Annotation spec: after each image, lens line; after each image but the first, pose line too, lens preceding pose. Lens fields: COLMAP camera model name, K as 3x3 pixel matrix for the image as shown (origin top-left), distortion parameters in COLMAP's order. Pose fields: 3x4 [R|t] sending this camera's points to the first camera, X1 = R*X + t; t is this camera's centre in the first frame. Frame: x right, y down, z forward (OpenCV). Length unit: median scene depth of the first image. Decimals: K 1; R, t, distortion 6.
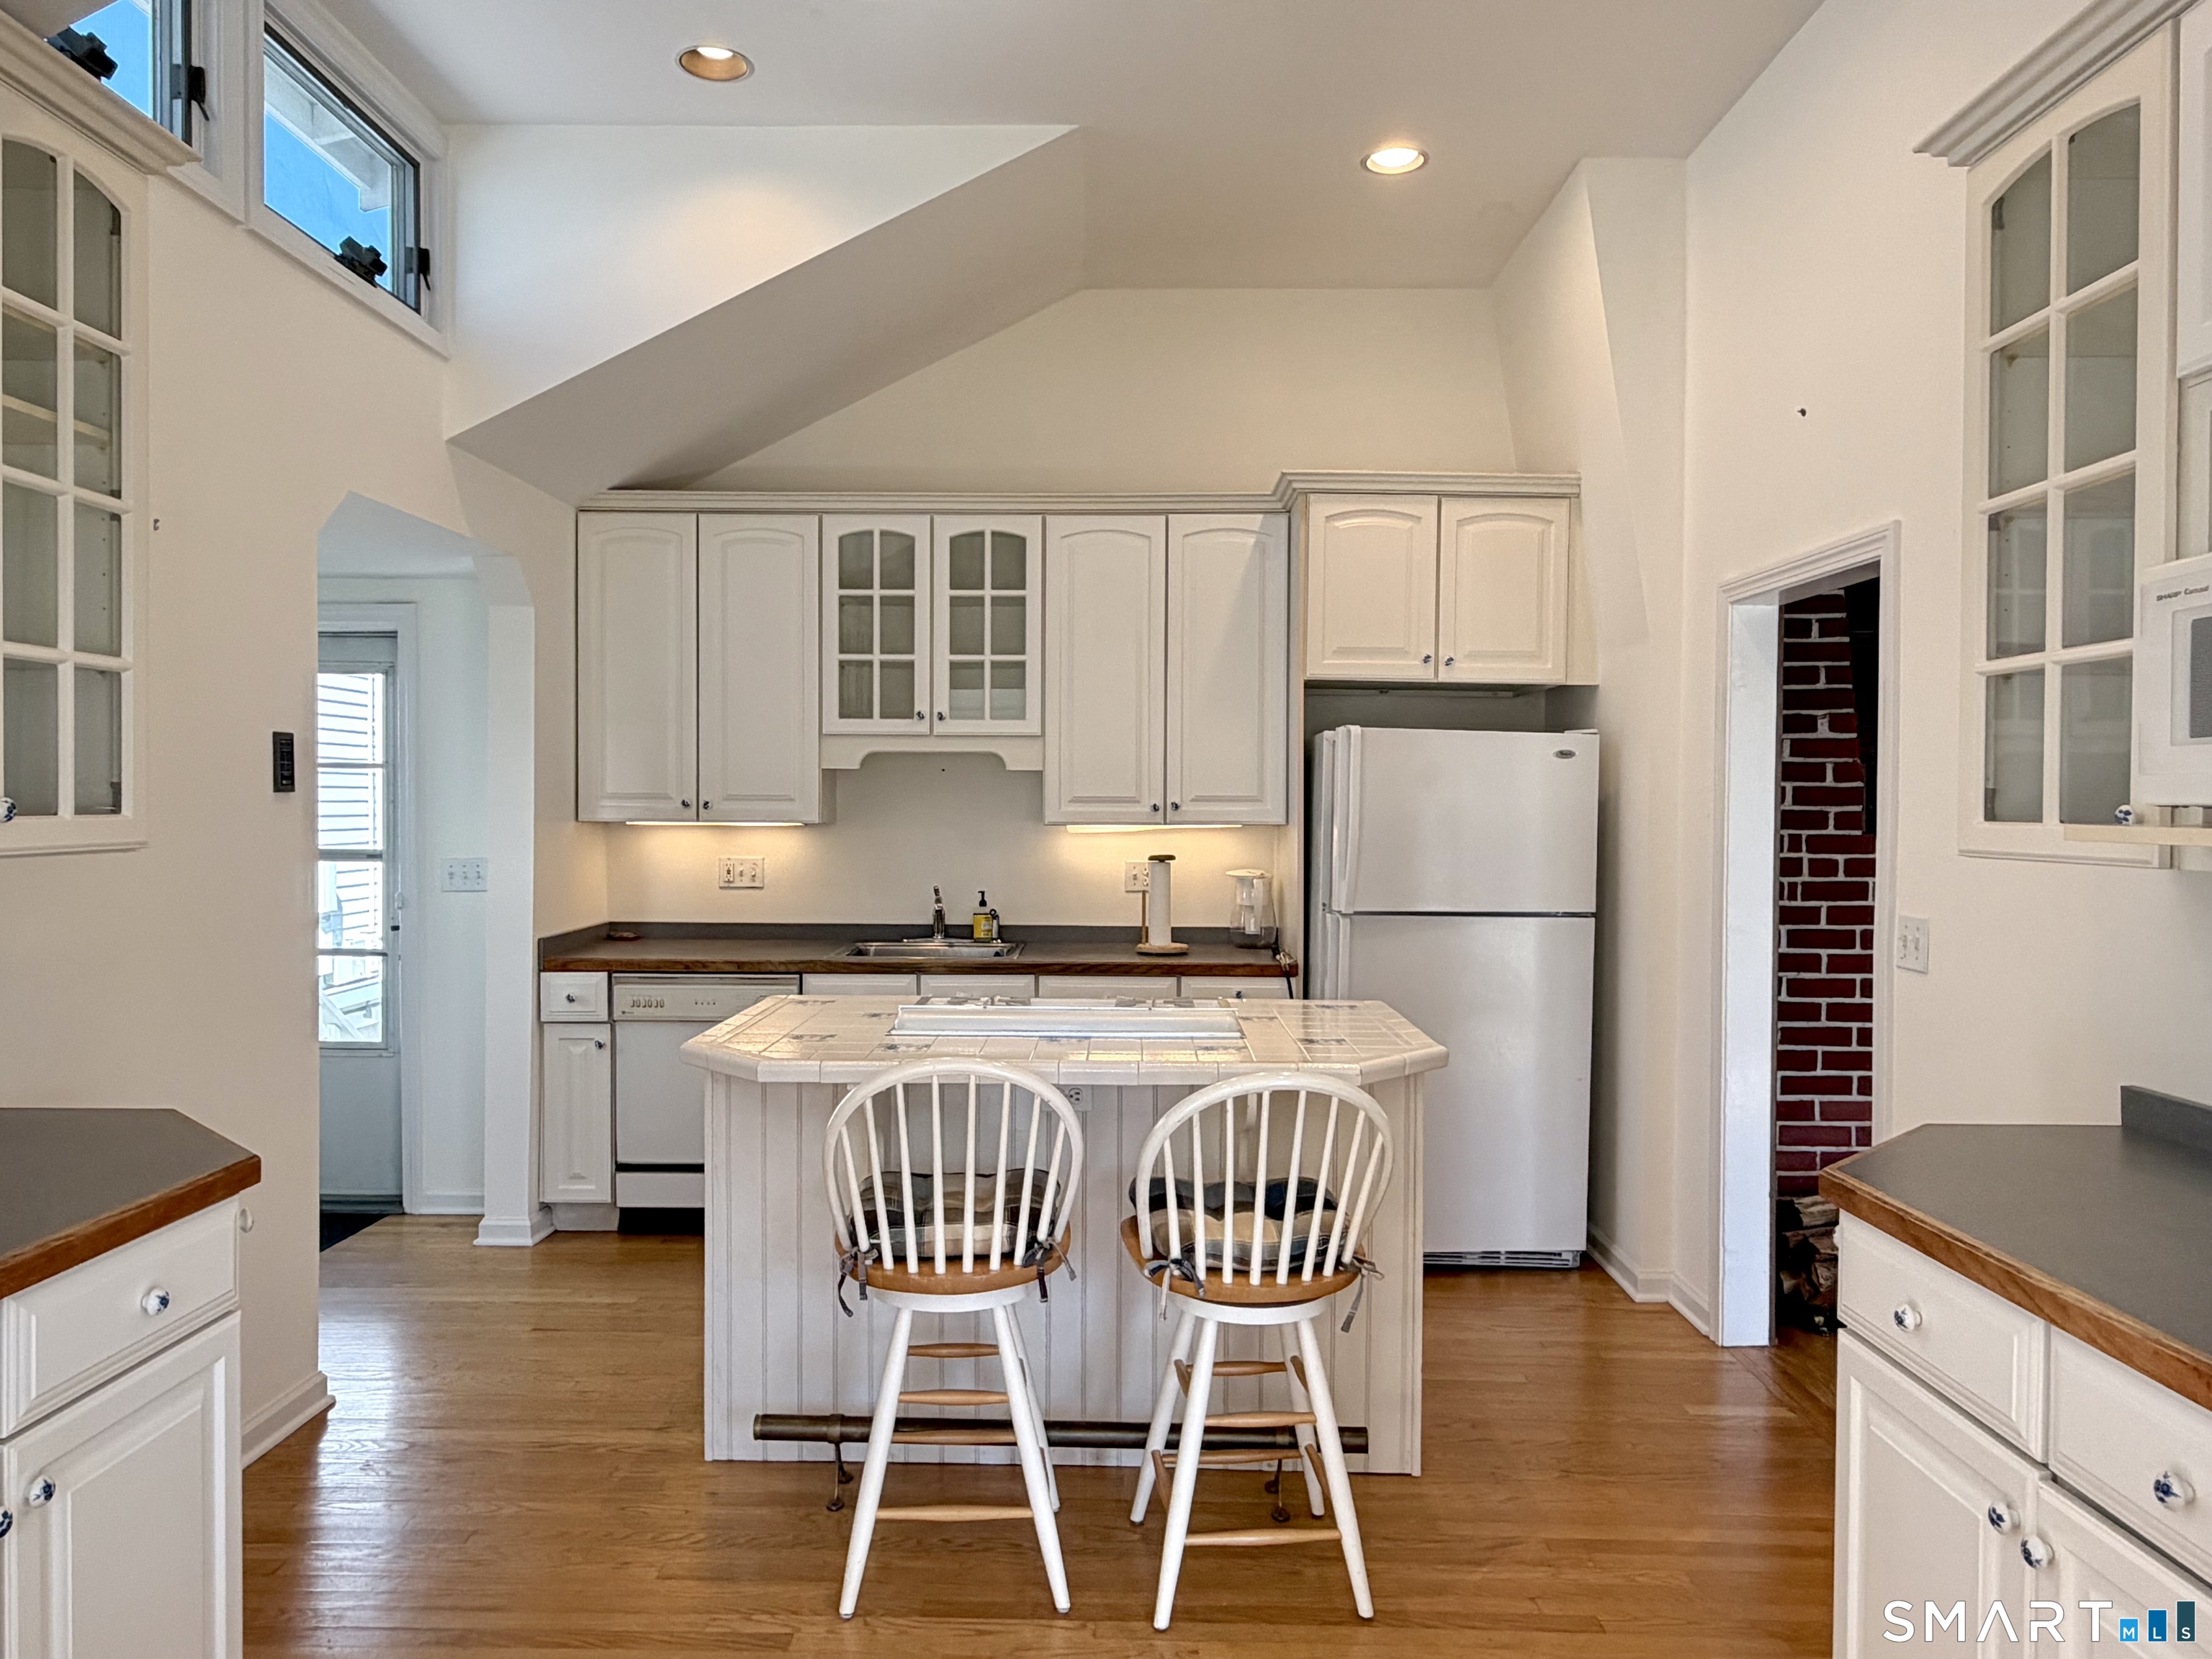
lens RADIAL K [[1499.6, 0, 1089.4], [0, 1499.6, 830.7], [0, 0, 1]] dist [0.016566, -0.007135]
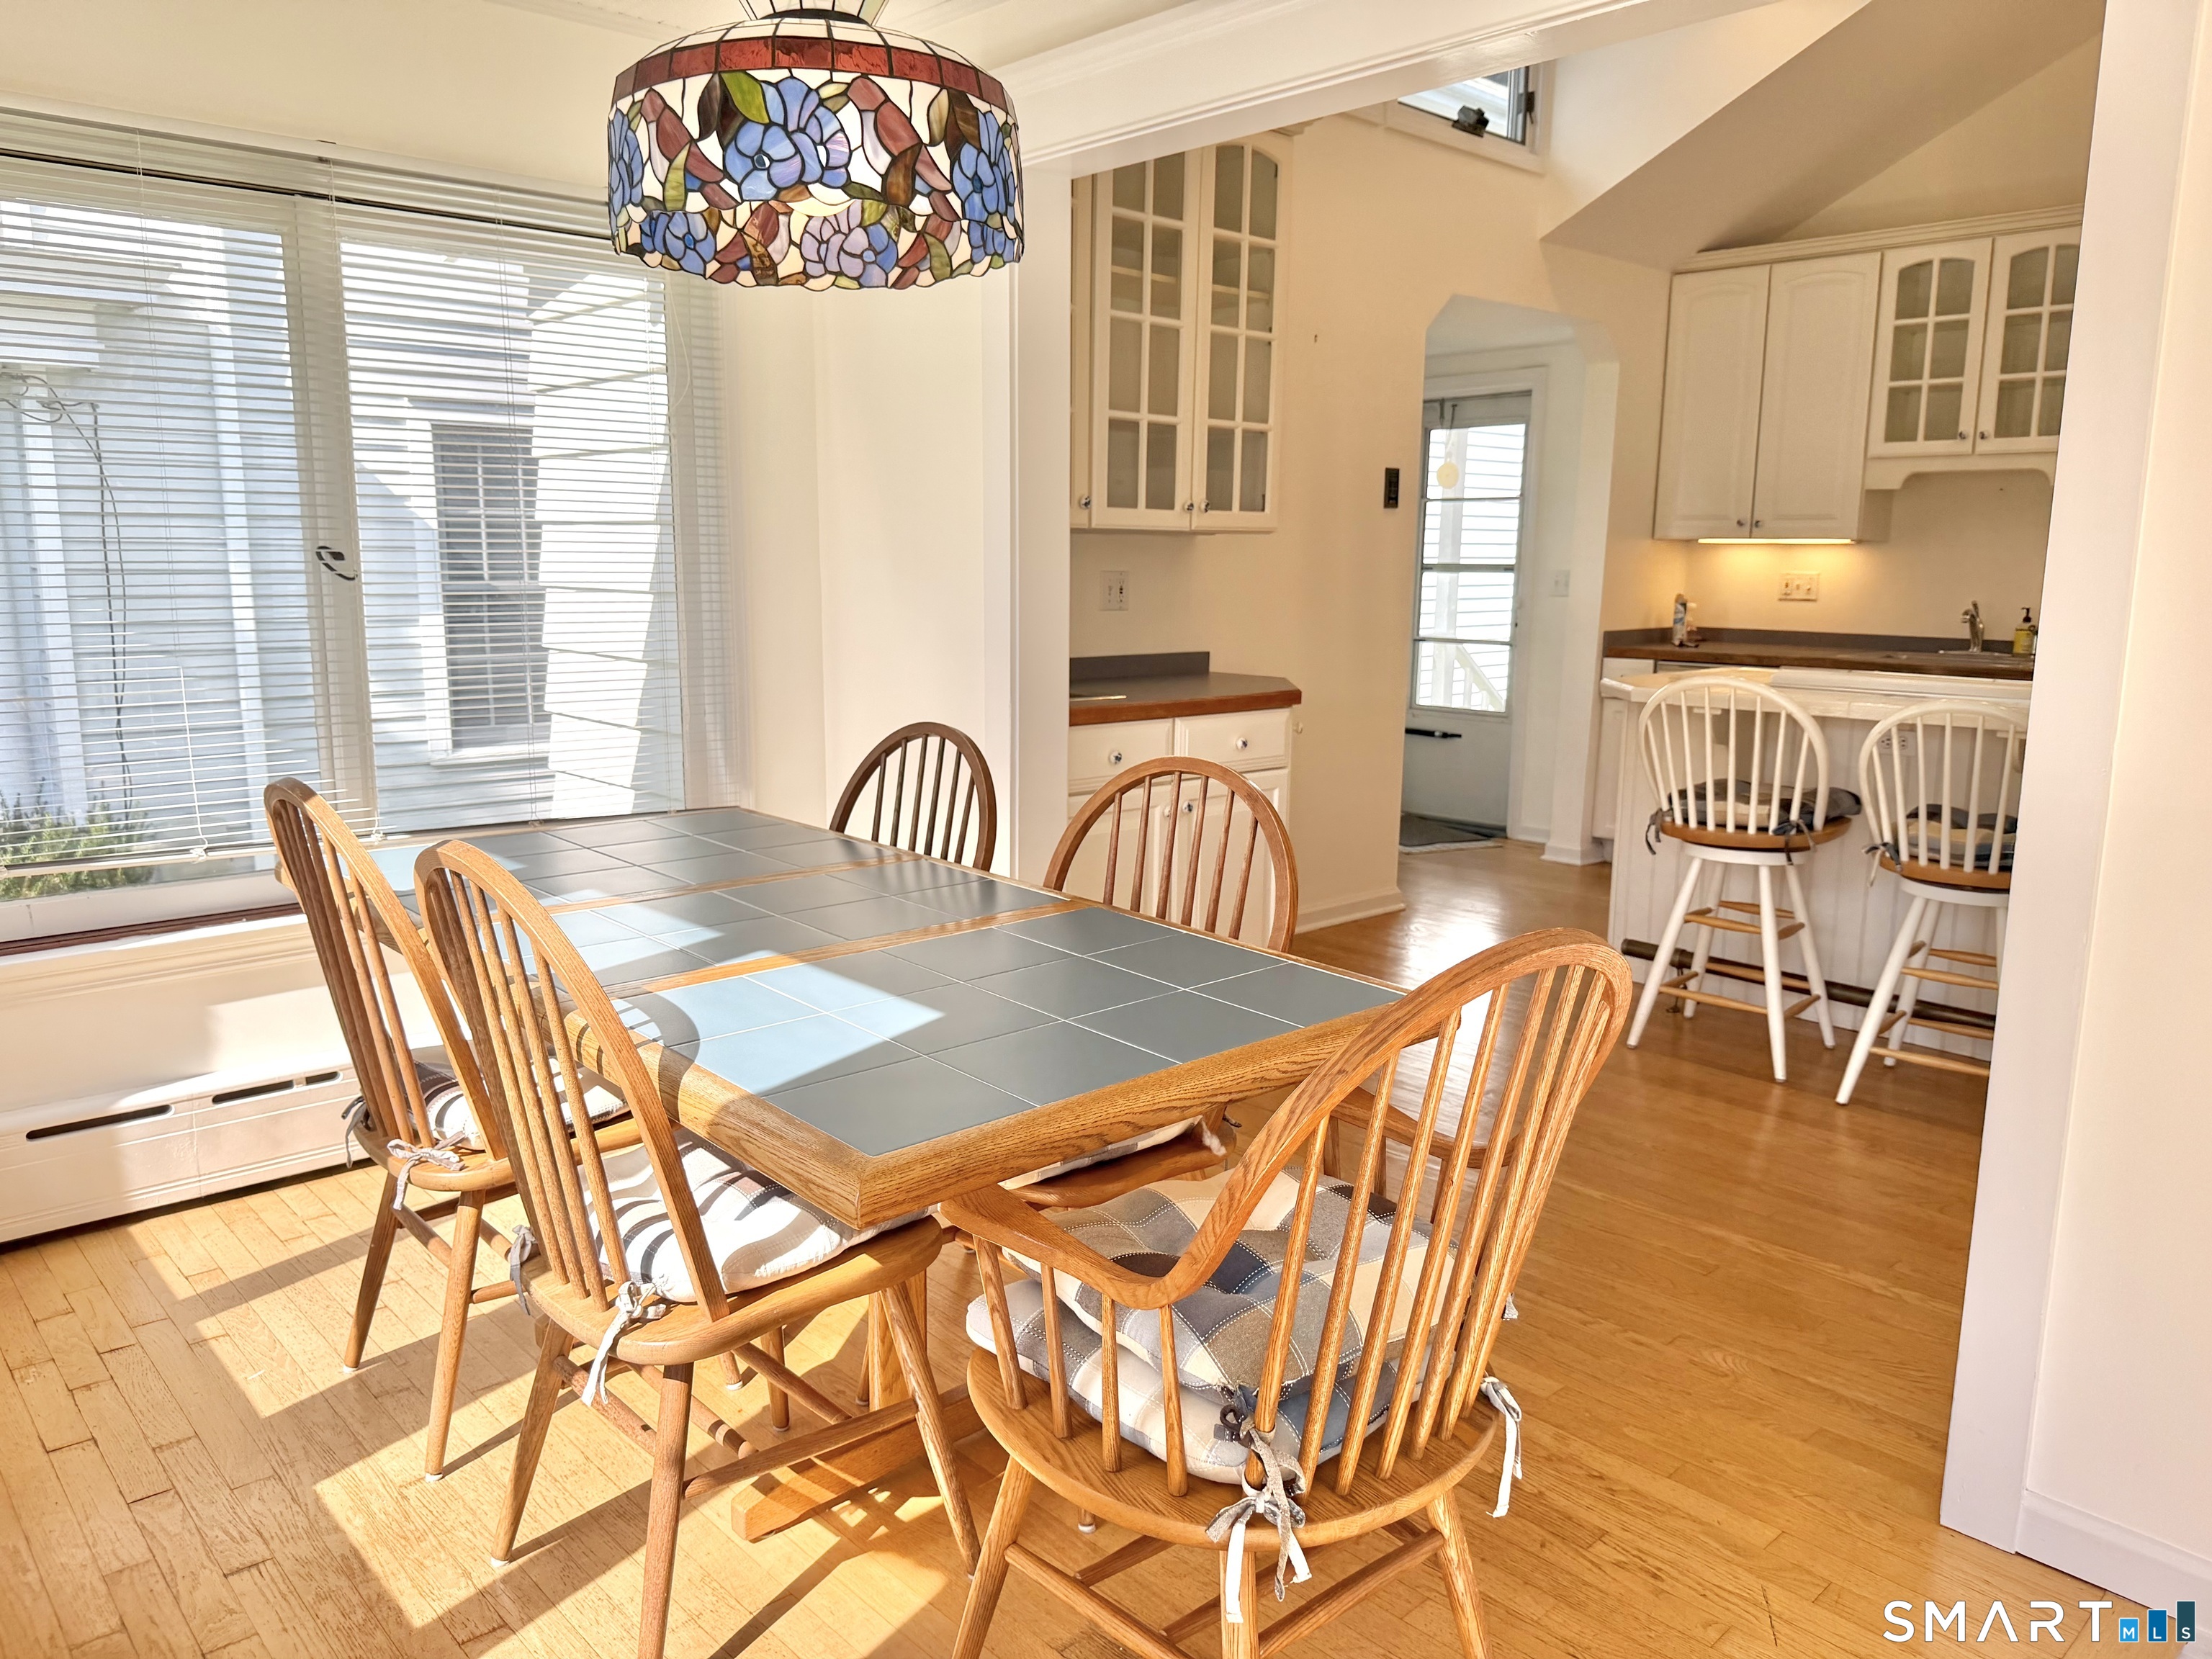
lens RADIAL K [[1592.7, 0, 1092.5], [0, 1592.7, 832.7], [0, 0, 1]] dist [-0.001291, -0.020060]
pose [[0.694966, 0.122721, -0.708492, 0.287193], [-0.015963, 0.987718, 0.155428, 0.035258], [0.718865, -0.096708, 0.688390, -0.236423]]
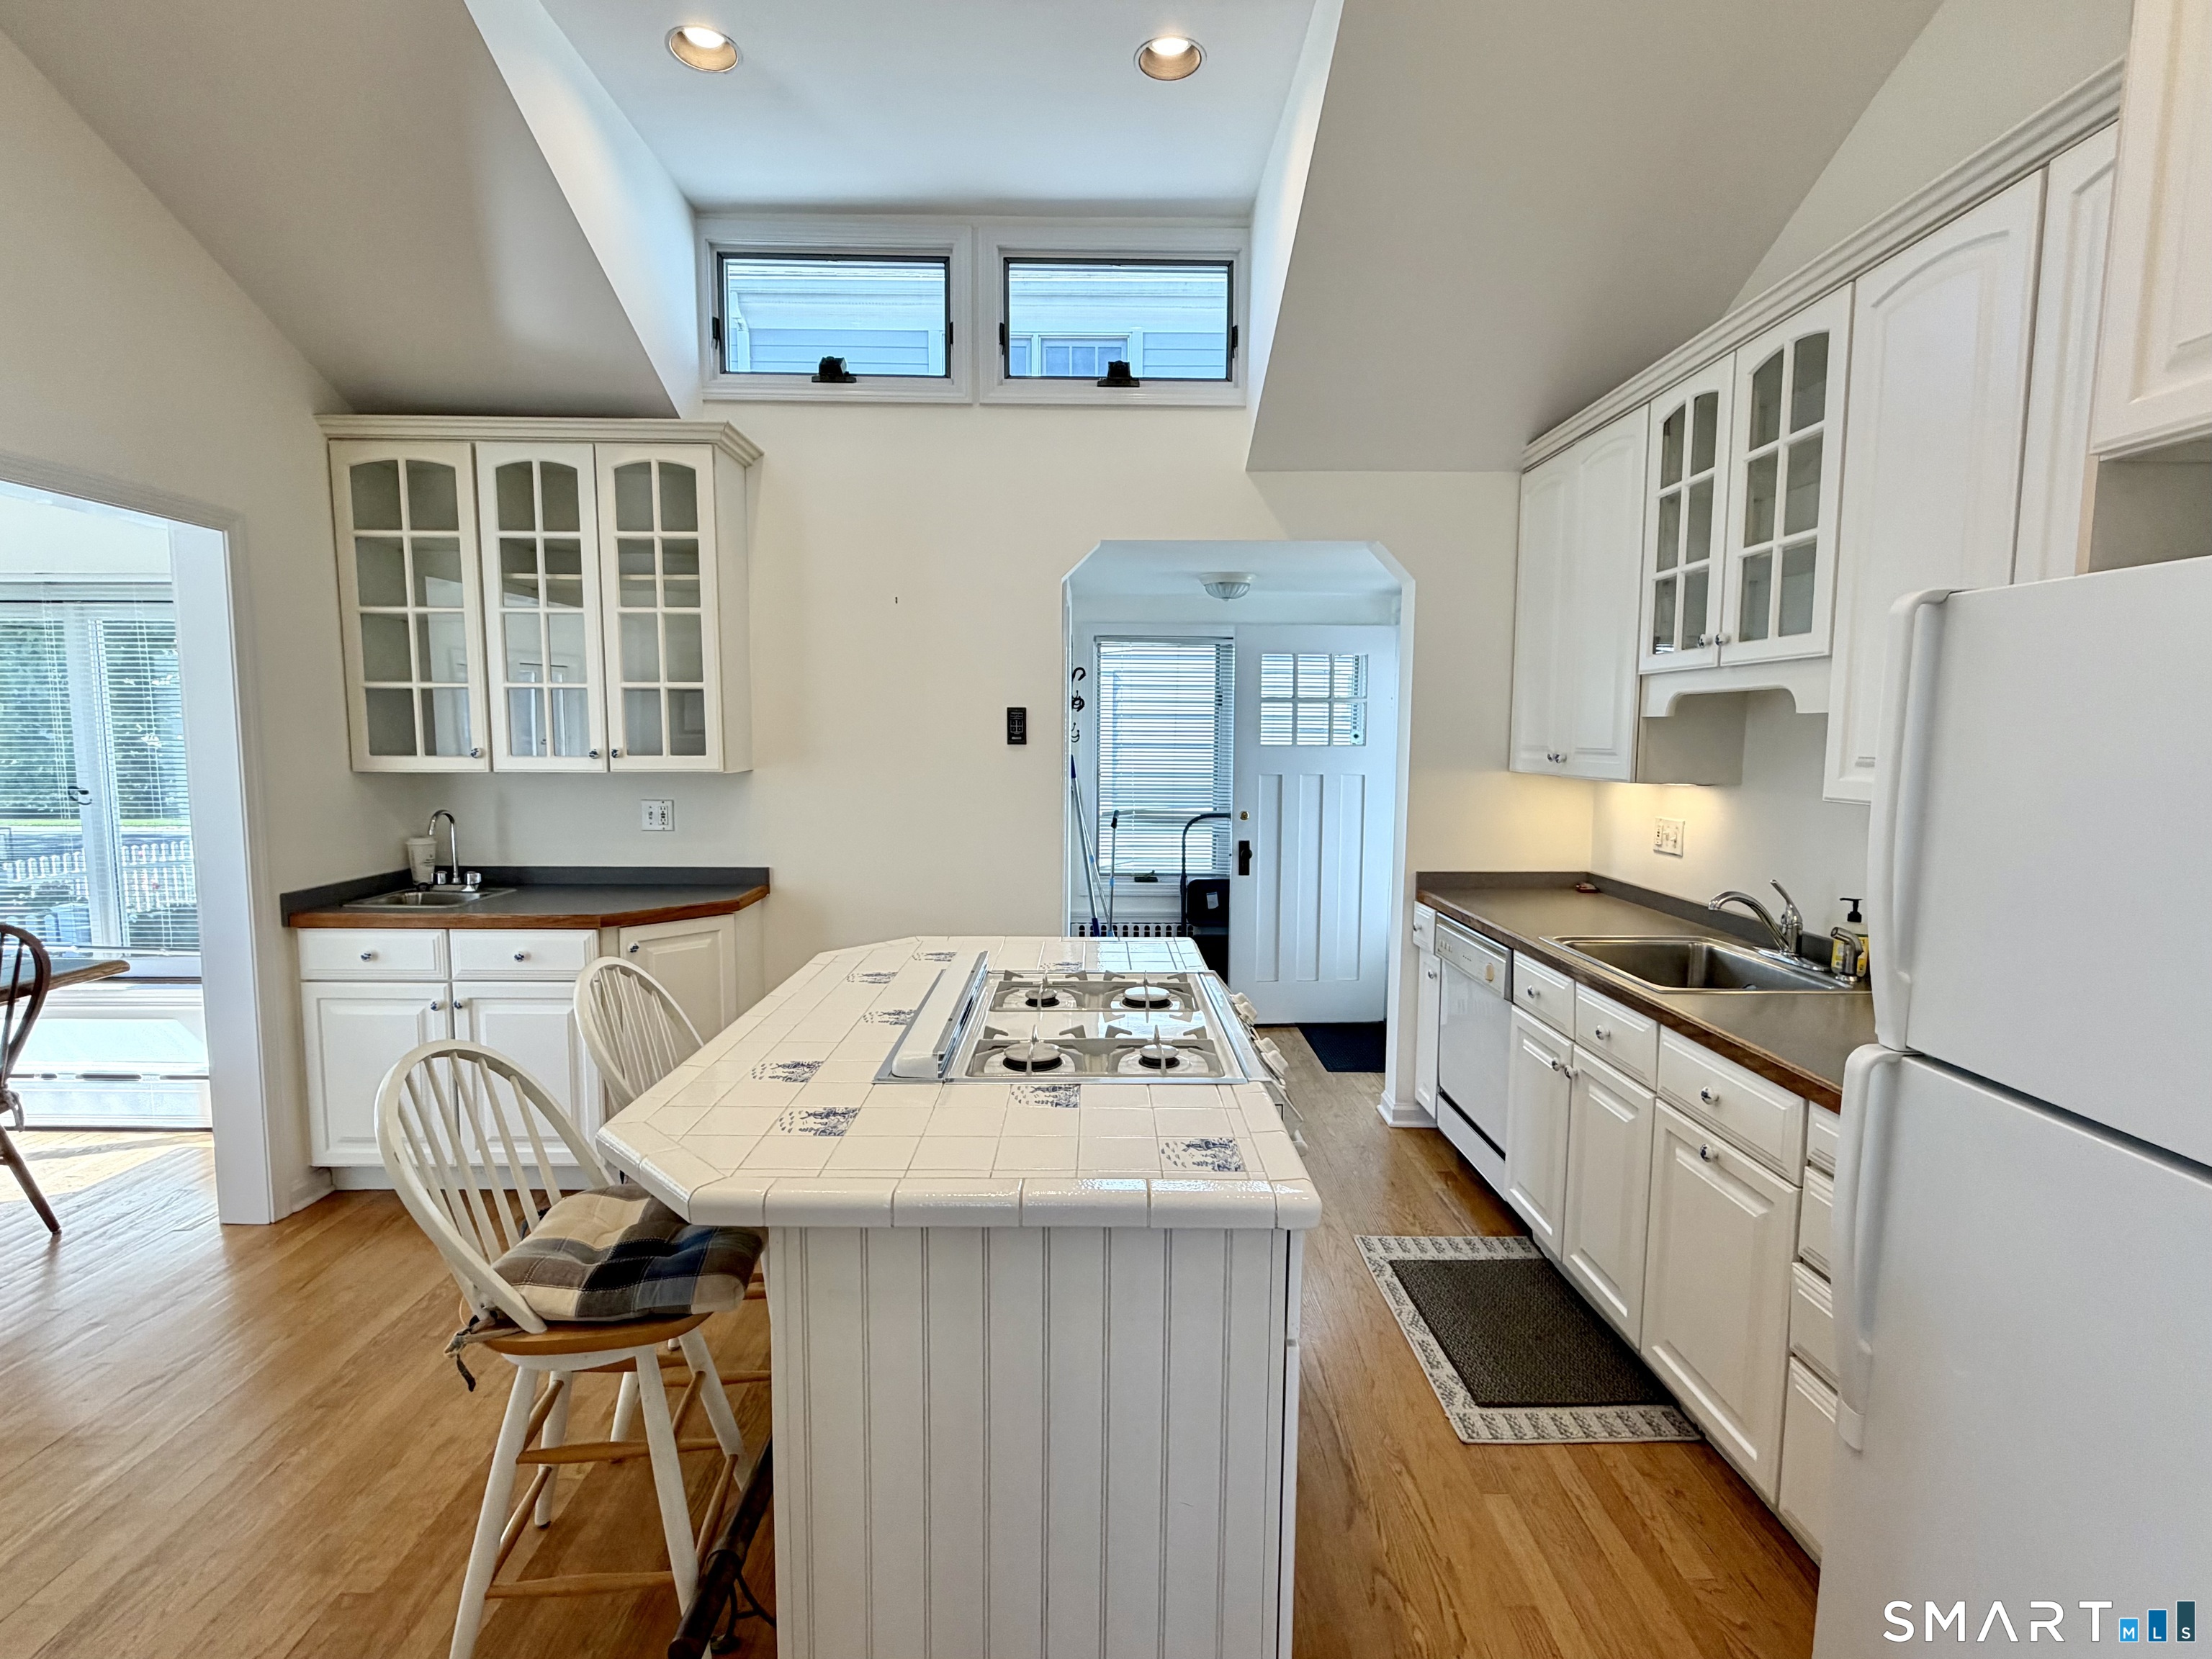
lens RADIAL K [[1033.1, 0, 1106.8], [0, 1033.1, 824.4], [0, 0, 1]] dist [0.002334, 0.000101]
pose [[0.031860, 0.085446, -0.995833, 0.385357], [-0.023895, 0.996119, 0.084706, -0.023602], [0.999207, 0.021097, 0.033778, 0.693450]]
